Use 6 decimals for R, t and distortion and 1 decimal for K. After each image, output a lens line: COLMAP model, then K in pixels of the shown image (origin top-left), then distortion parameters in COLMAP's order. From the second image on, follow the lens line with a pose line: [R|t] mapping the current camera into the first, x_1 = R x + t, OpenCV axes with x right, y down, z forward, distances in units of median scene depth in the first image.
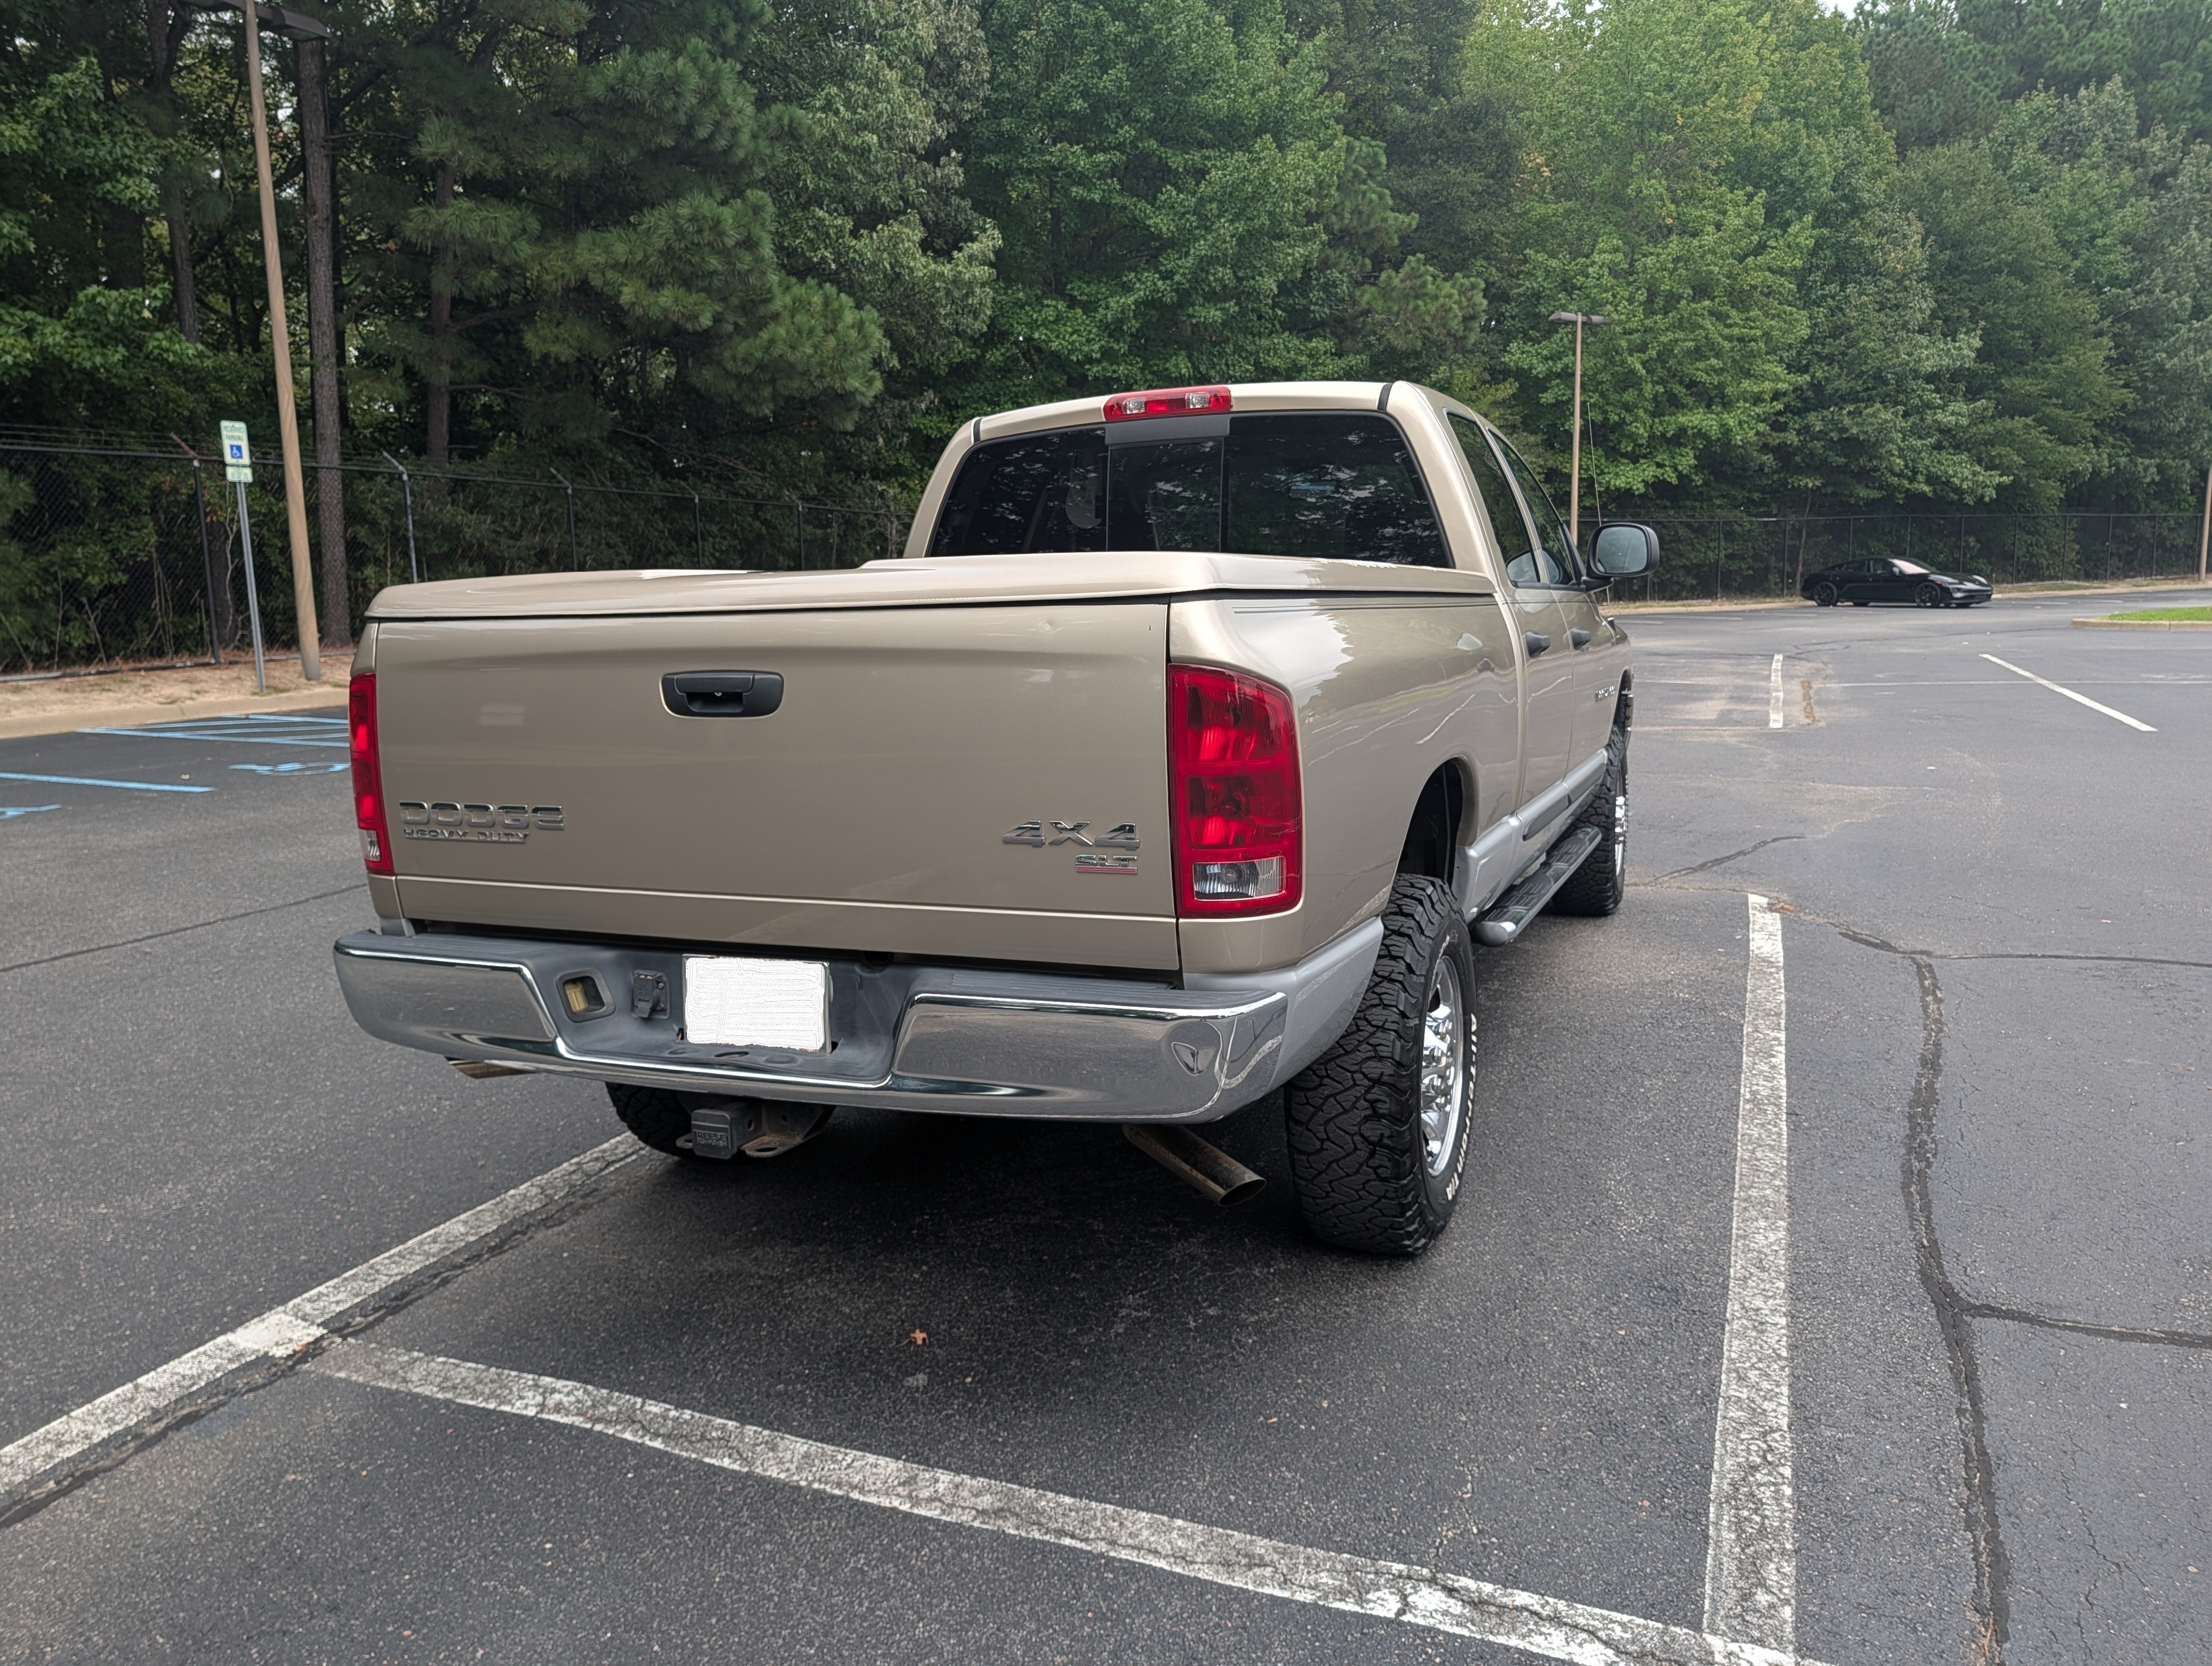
lens RADIAL K [[1597.2, 0, 1110.9], [0, 1597.2, 825.1], [0, 0, 1]] dist [0.008152, -0.003029]
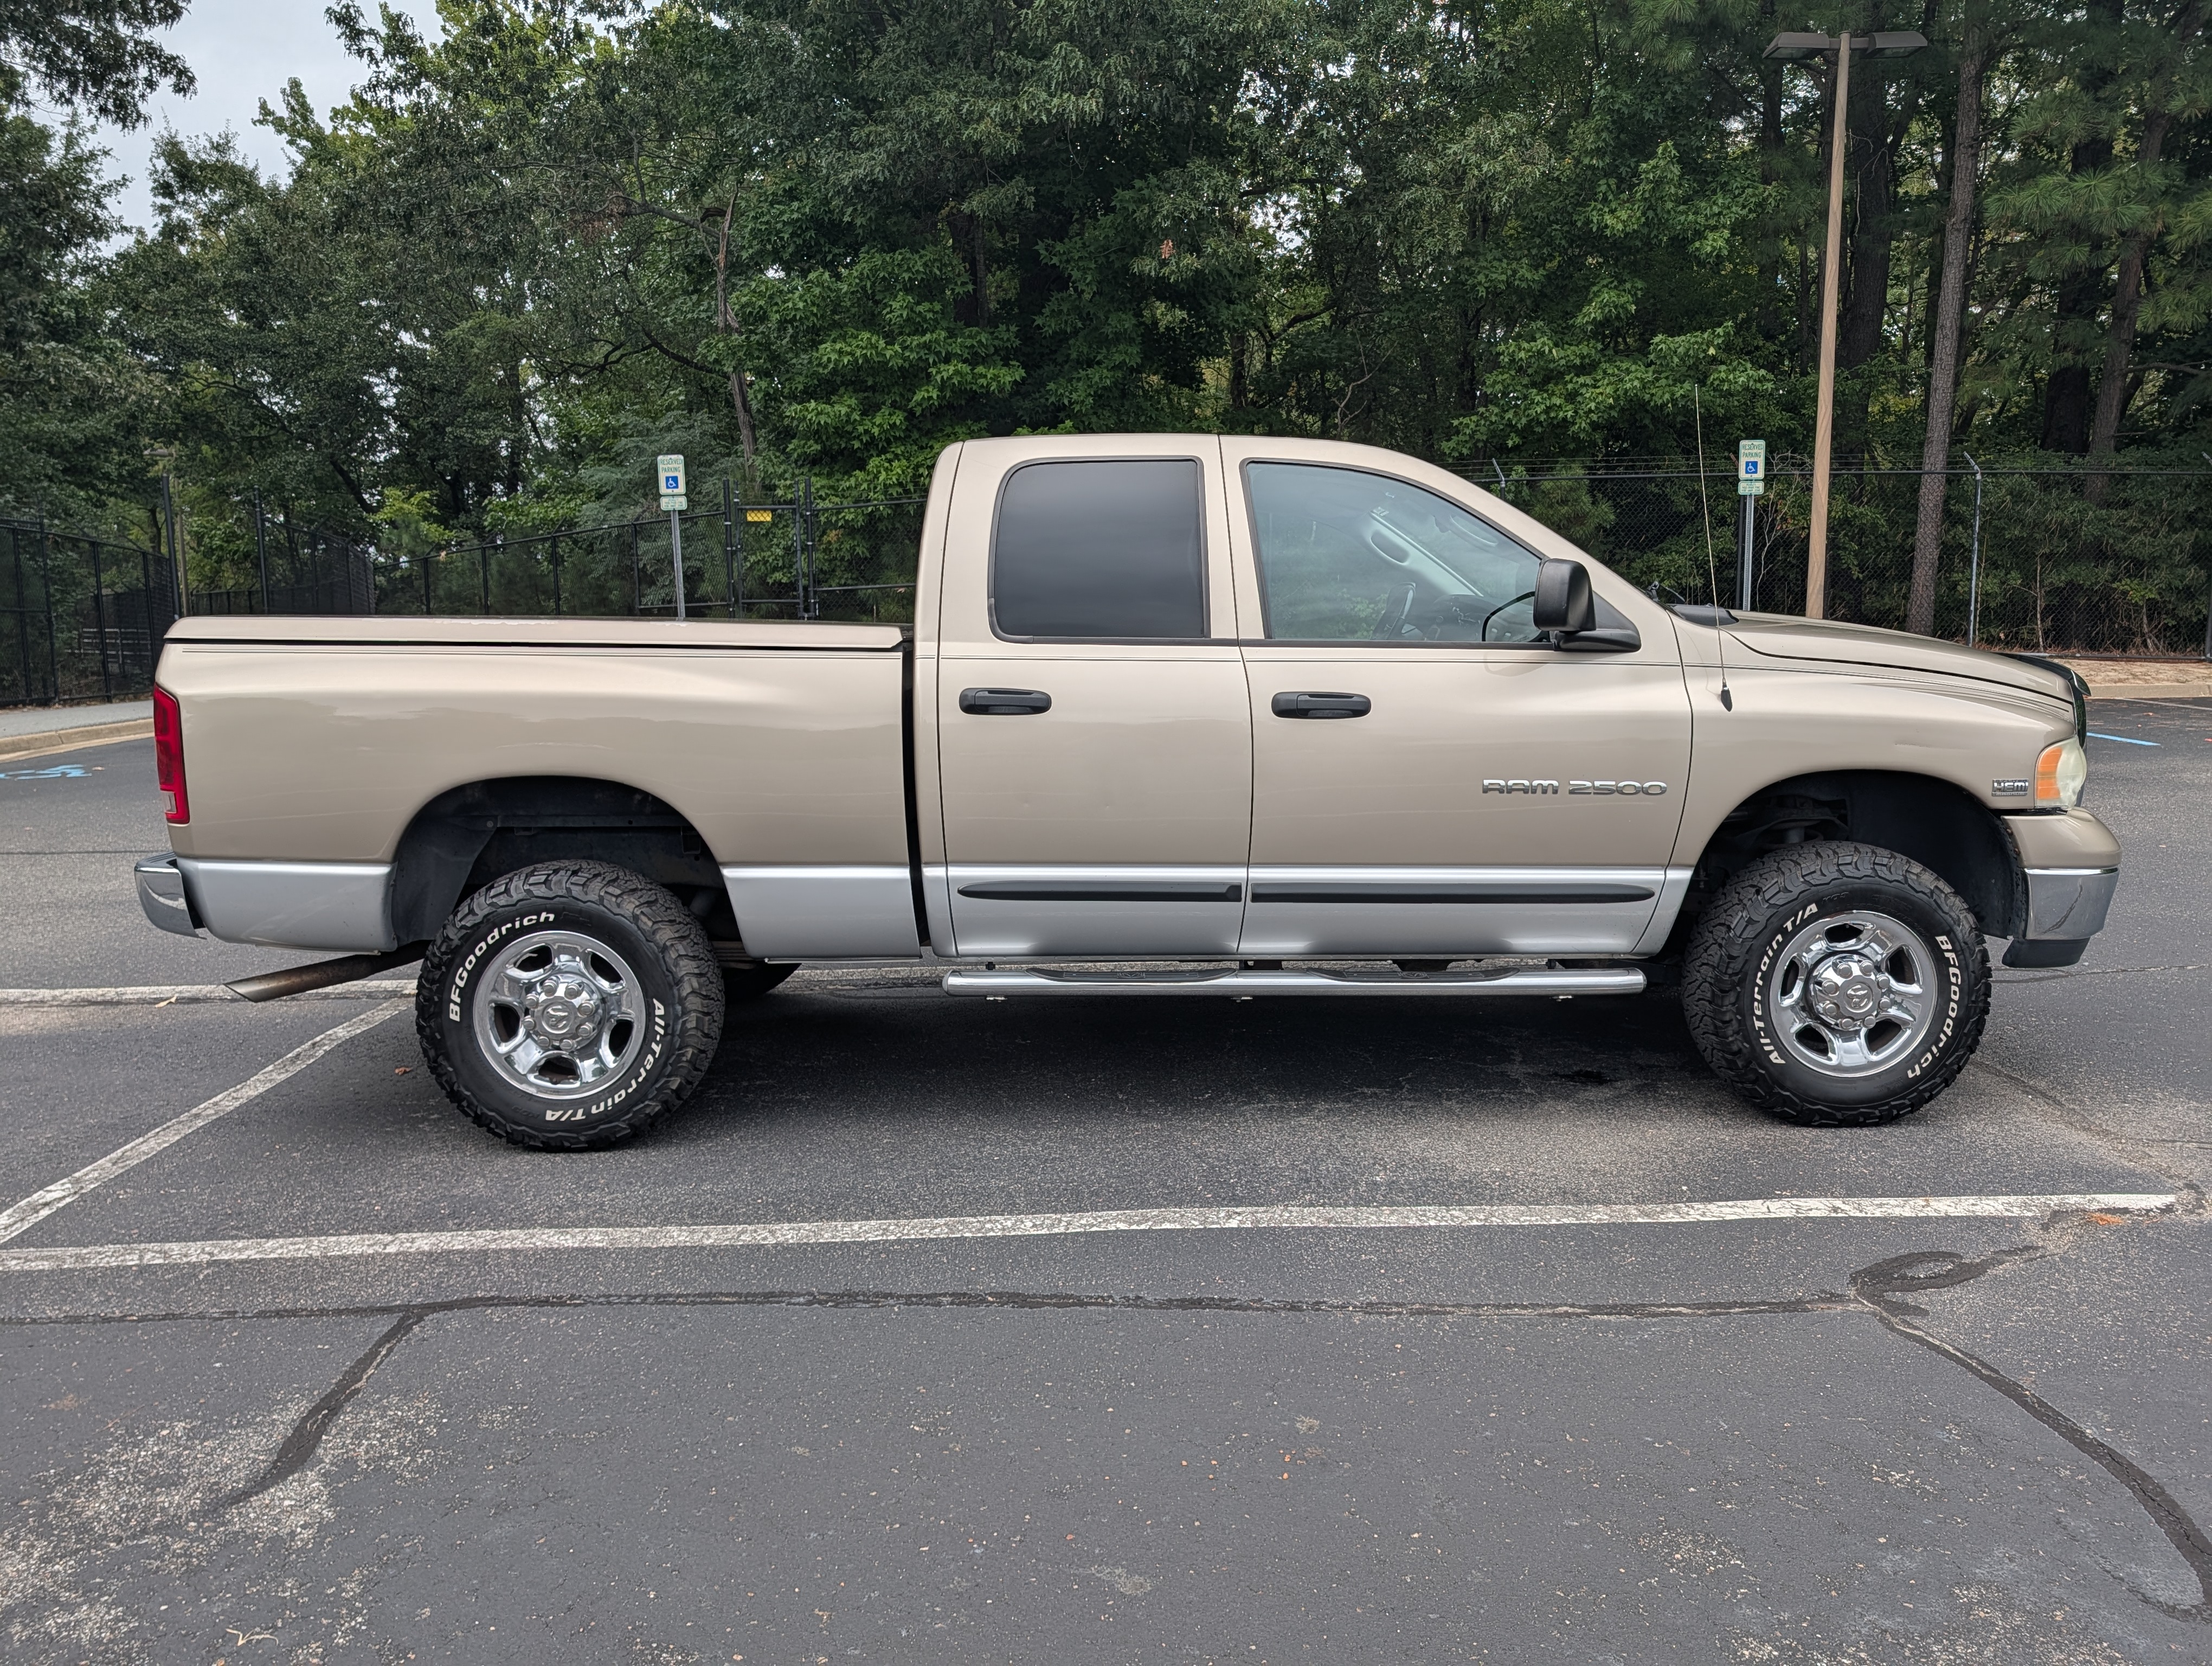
lens RADIAL K [[1598.1, 0, 1122.0], [0, 1598.1, 820.8], [0, 0, 1]] dist [0.009086, -0.002299]
pose [[0.408223, 0.140503, -0.902005, 0.161986], [-0.137073, 0.986317, 0.091600, -0.019321], [0.902532, 0.086247, 0.421896, 0.091060]]
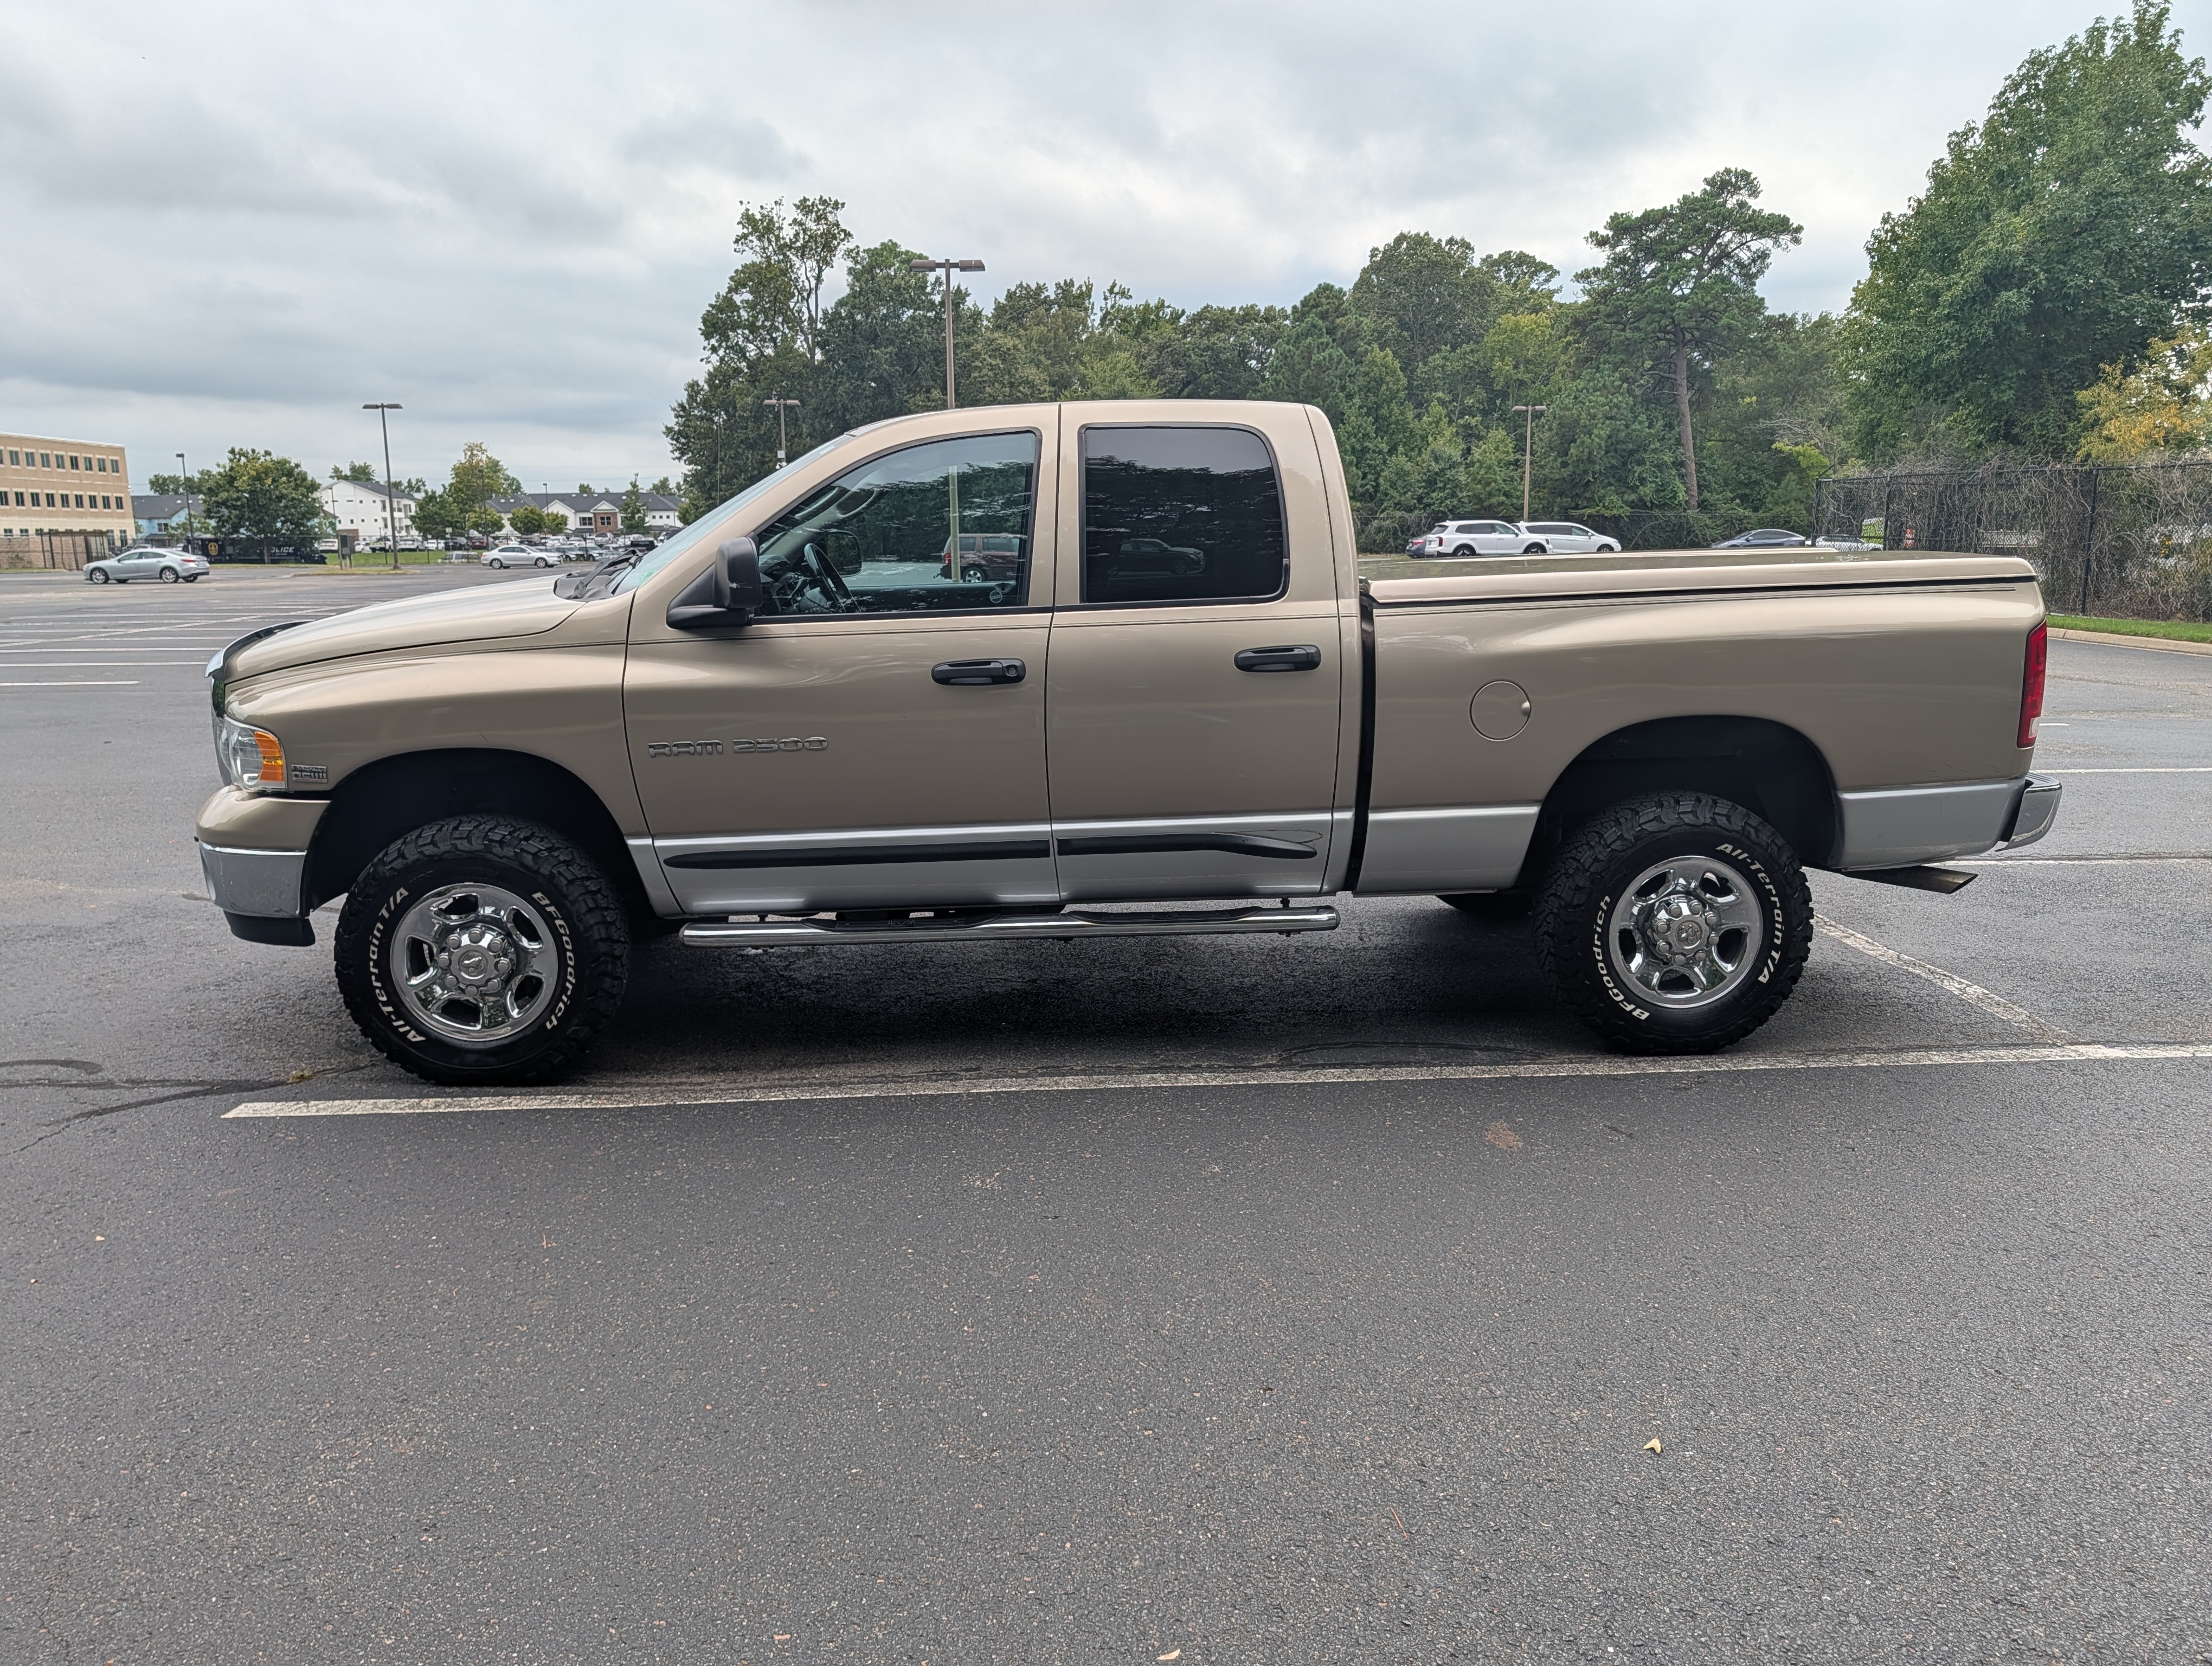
lens RADIAL K [[1586.4, 0, 1092.9], [0, 1586.4, 830.7], [0, 0, 1]] dist [0.006502, 0.001449]
pose [[-0.440720, -0.136028, 0.887278, -0.139145], [0.157347, 0.961440, 0.225553, -0.036752], [-0.883747, 0.239016, -0.402322, 0.236617]]
